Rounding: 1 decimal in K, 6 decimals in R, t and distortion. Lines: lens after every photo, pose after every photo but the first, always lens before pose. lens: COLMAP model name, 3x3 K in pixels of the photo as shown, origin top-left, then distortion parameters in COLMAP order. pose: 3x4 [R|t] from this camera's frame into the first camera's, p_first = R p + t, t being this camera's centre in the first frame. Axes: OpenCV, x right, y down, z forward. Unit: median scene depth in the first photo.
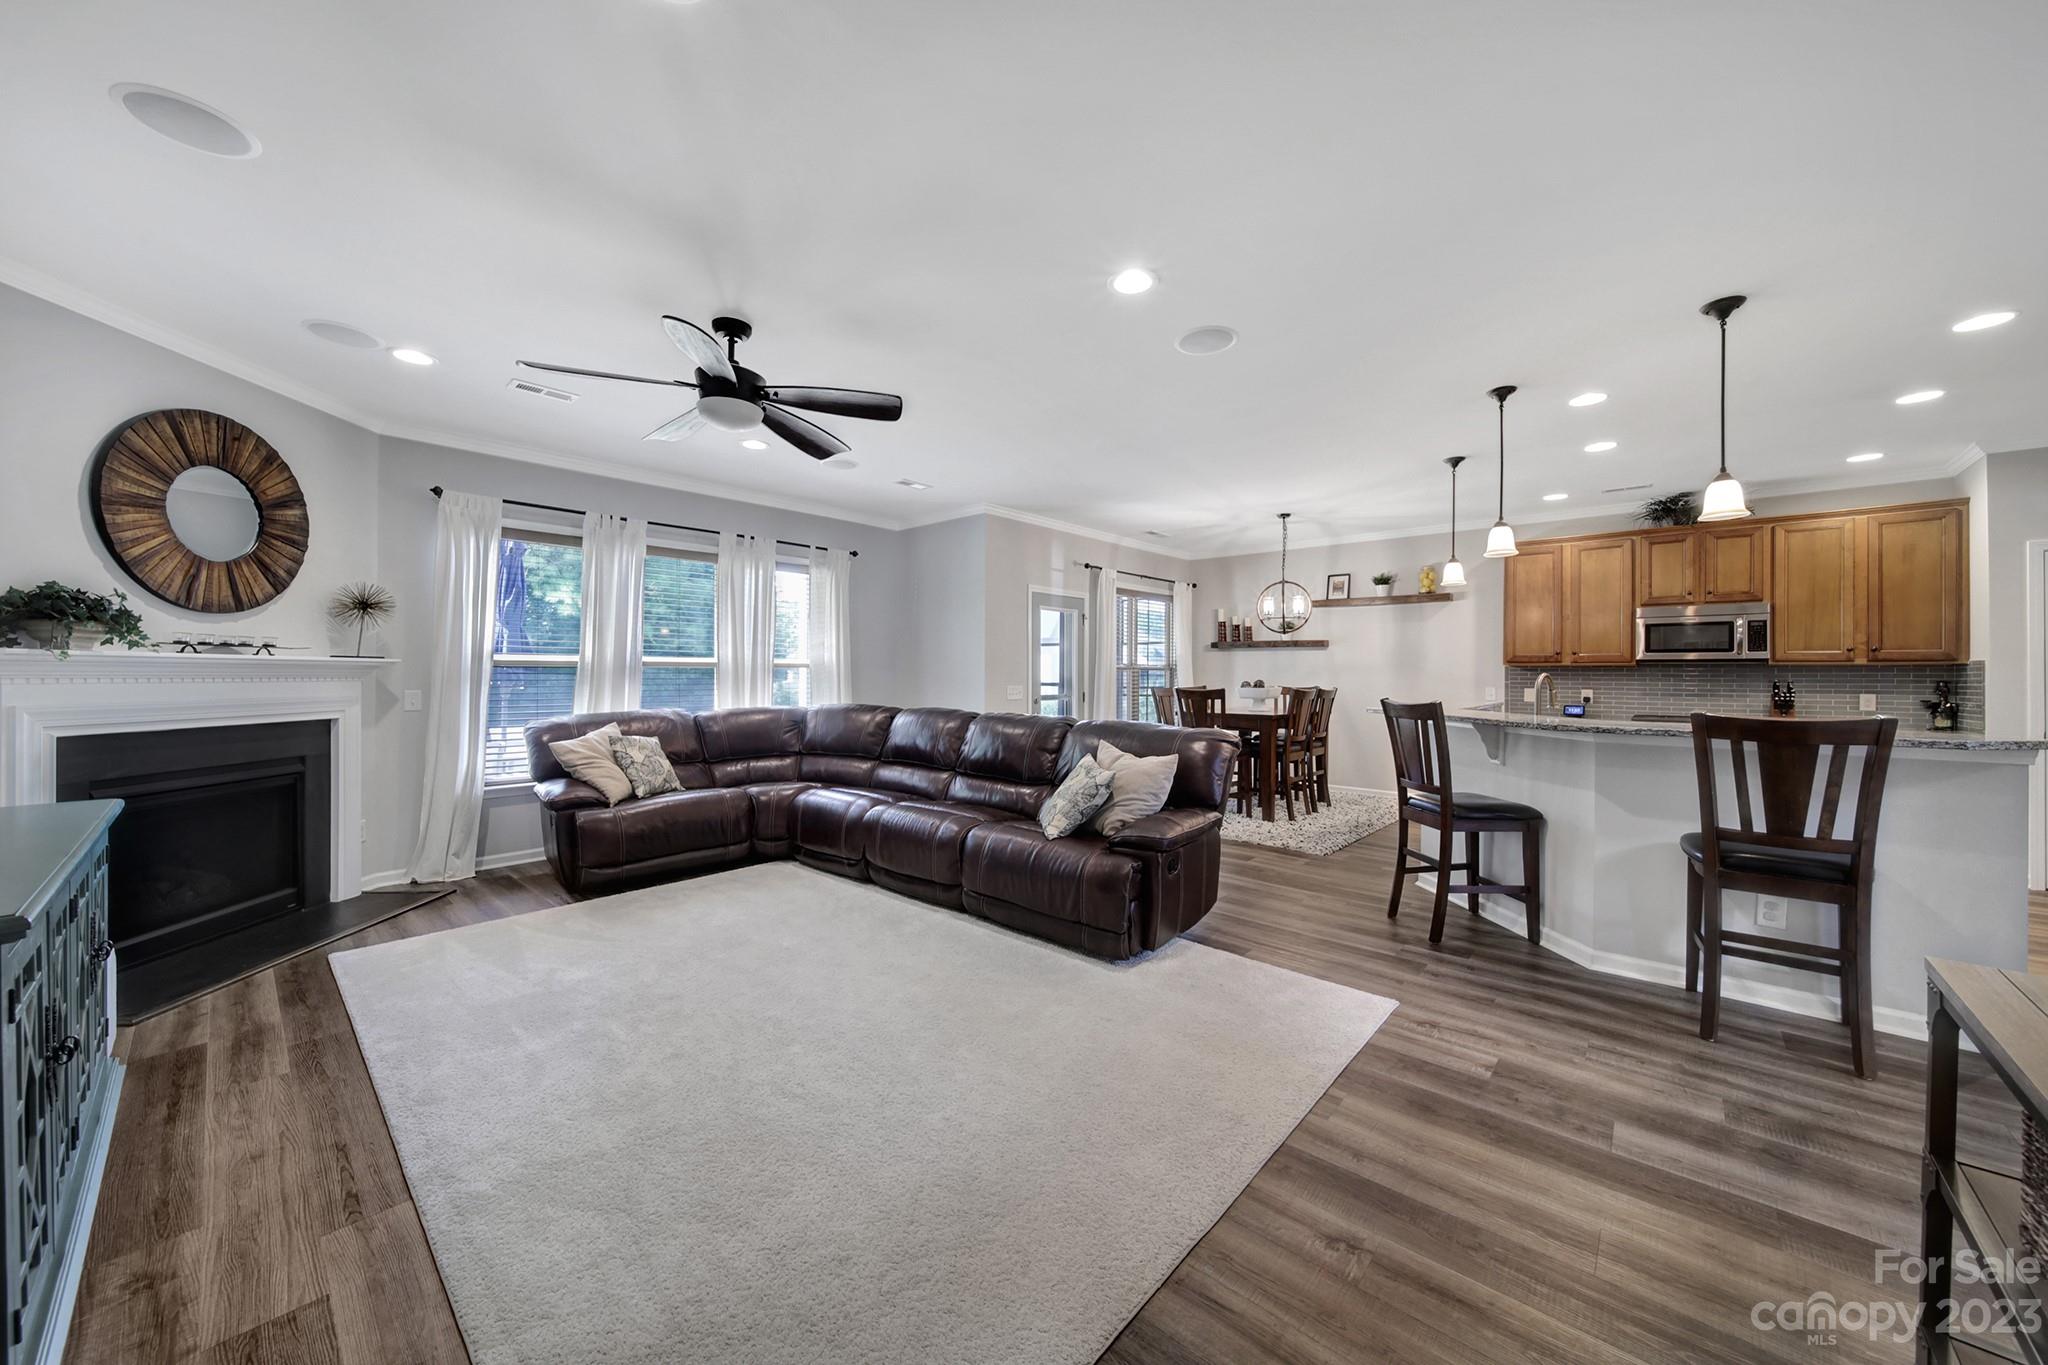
lens RADIAL K [[722.8, 0, 1020.6], [0, 722.8, 674.4], [0, 0, 1]] dist [-0.006140, 0.000123]
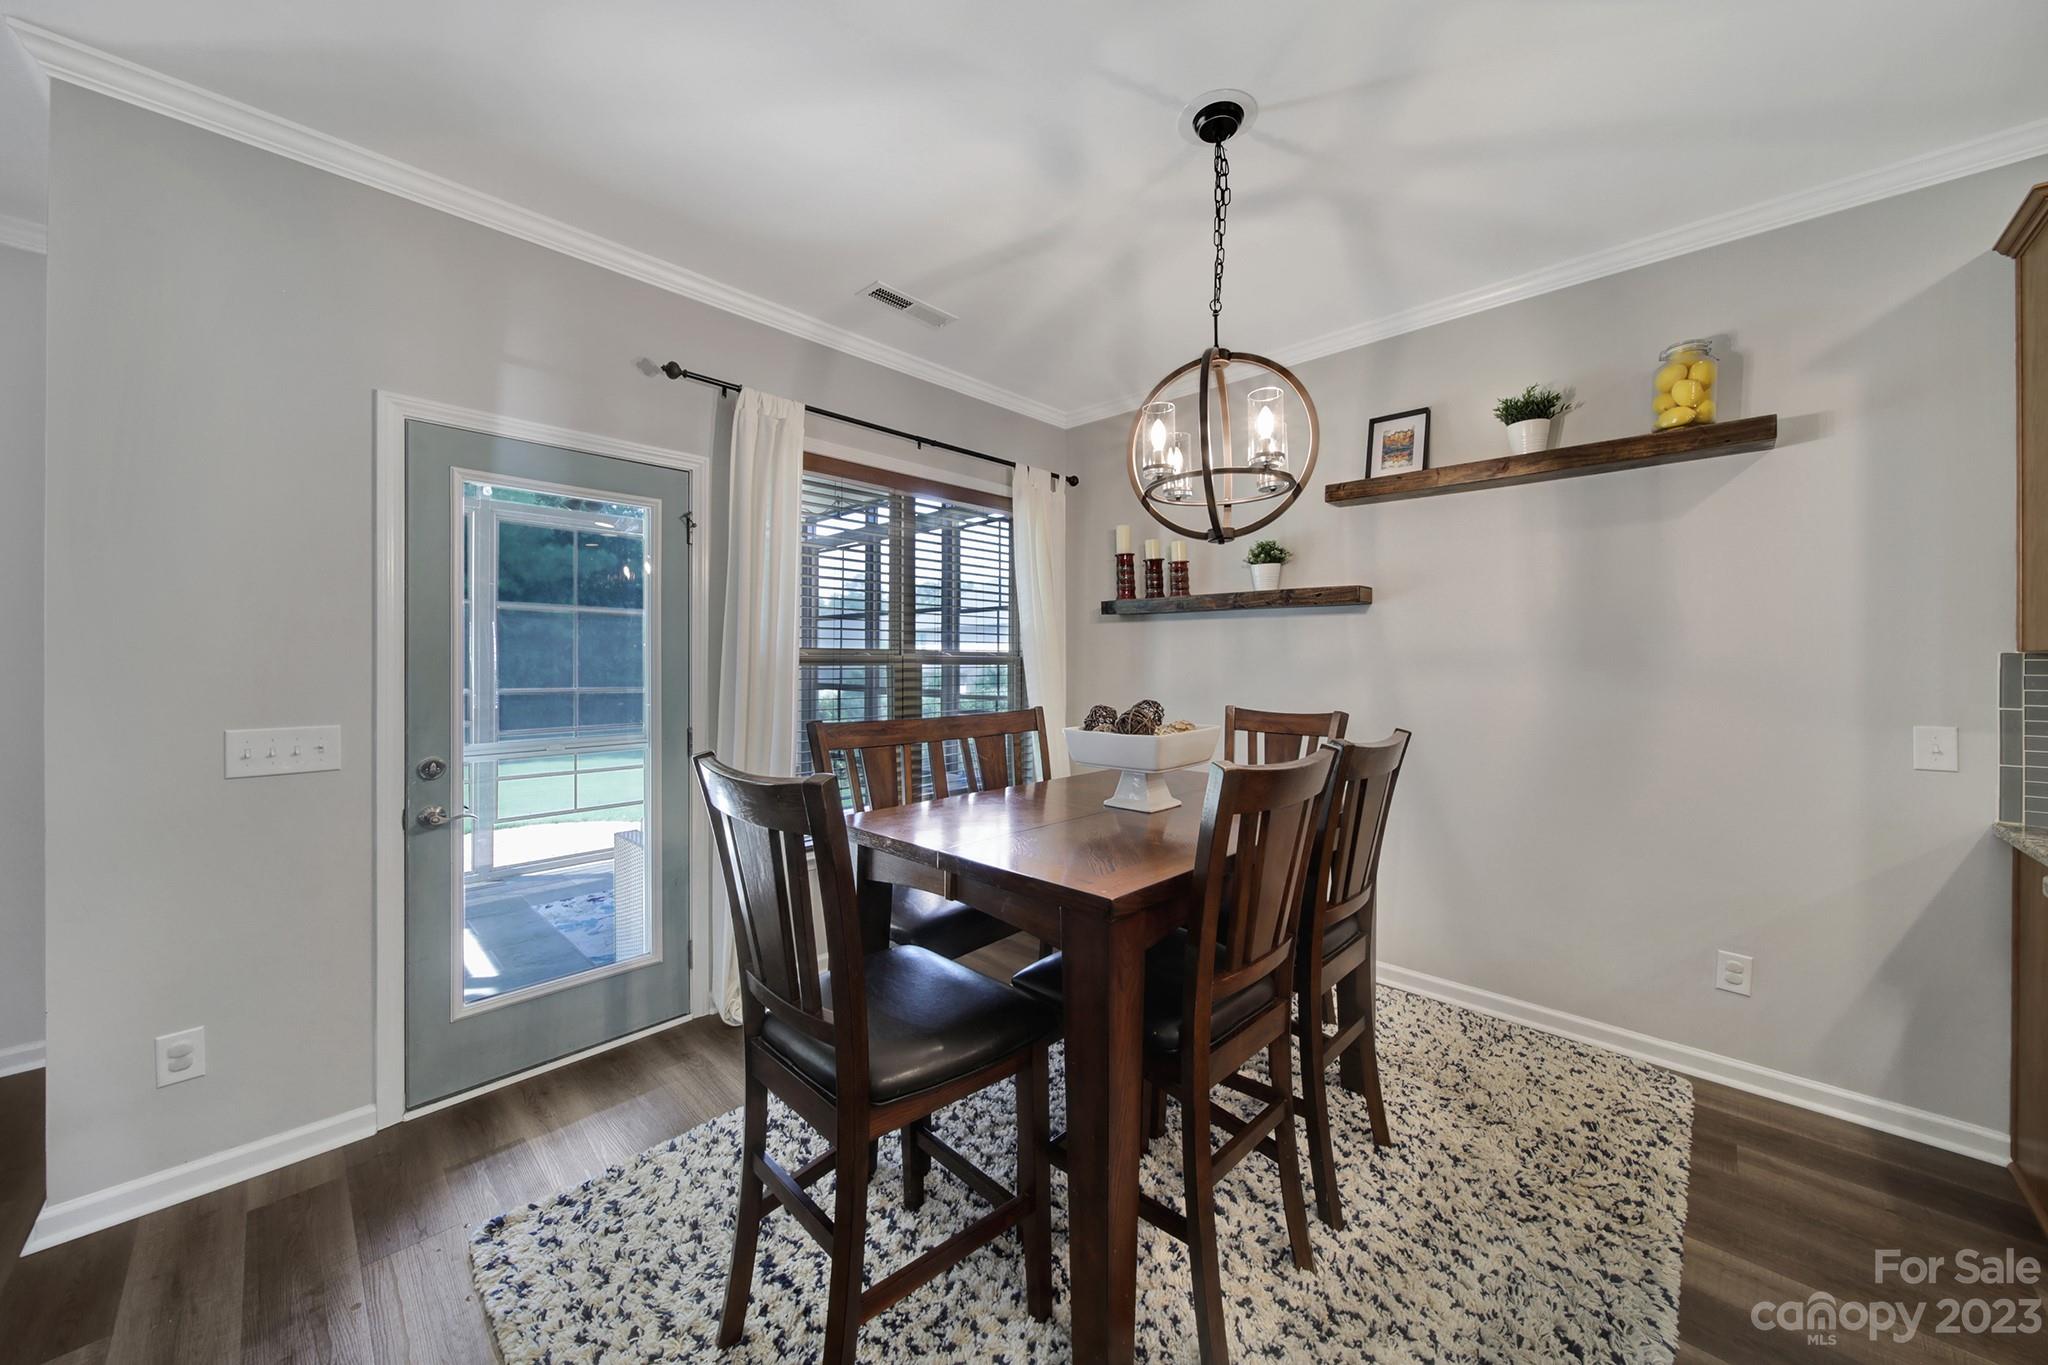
lens RADIAL K [[722.8, 0, 1025.3], [0, 722.8, 661.5], [0, 0, 1]] dist [-0.006140, 0.000123]
pose [[0.999408, -0.003713, -0.034190, 0.402890], [0.003693, 0.999993, -0.000645, -0.012769], [0.034193, 0.000518, 0.999415, 0.963489]]
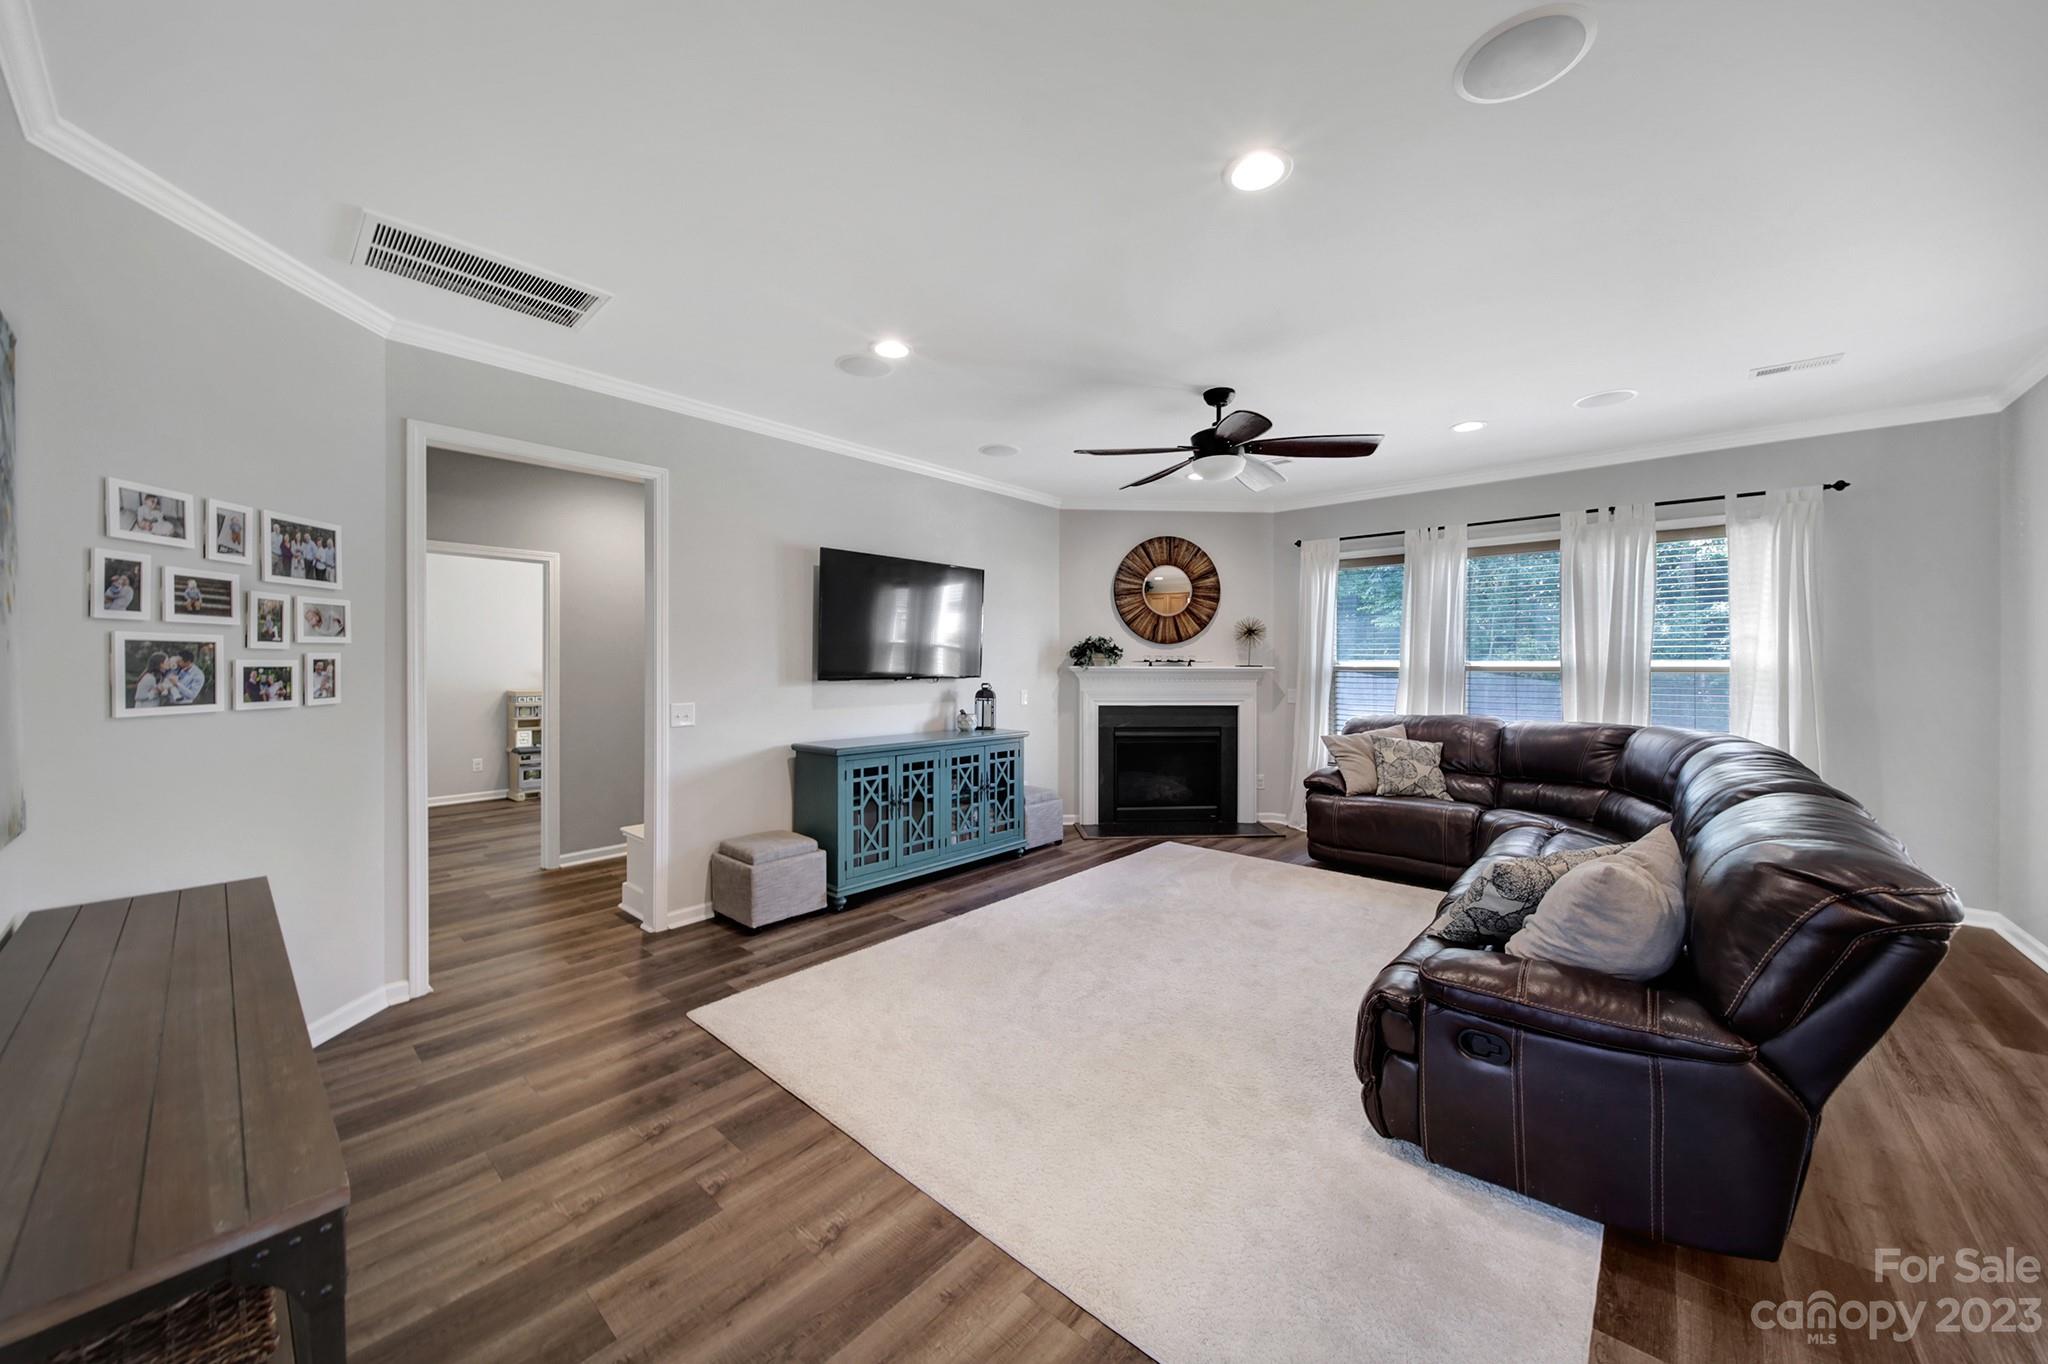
lens RADIAL K [[722.8, 0, 1026.4], [0, 722.8, 672.7], [0, 0, 1]] dist [-0.006140, 0.000123]
pose [[0.015433, 0.008207, -0.999847, 0.489846], [-0.001903, 0.999965, 0.008179, -0.017768], [0.999879, 0.001776, 0.015448, 0.410496]]
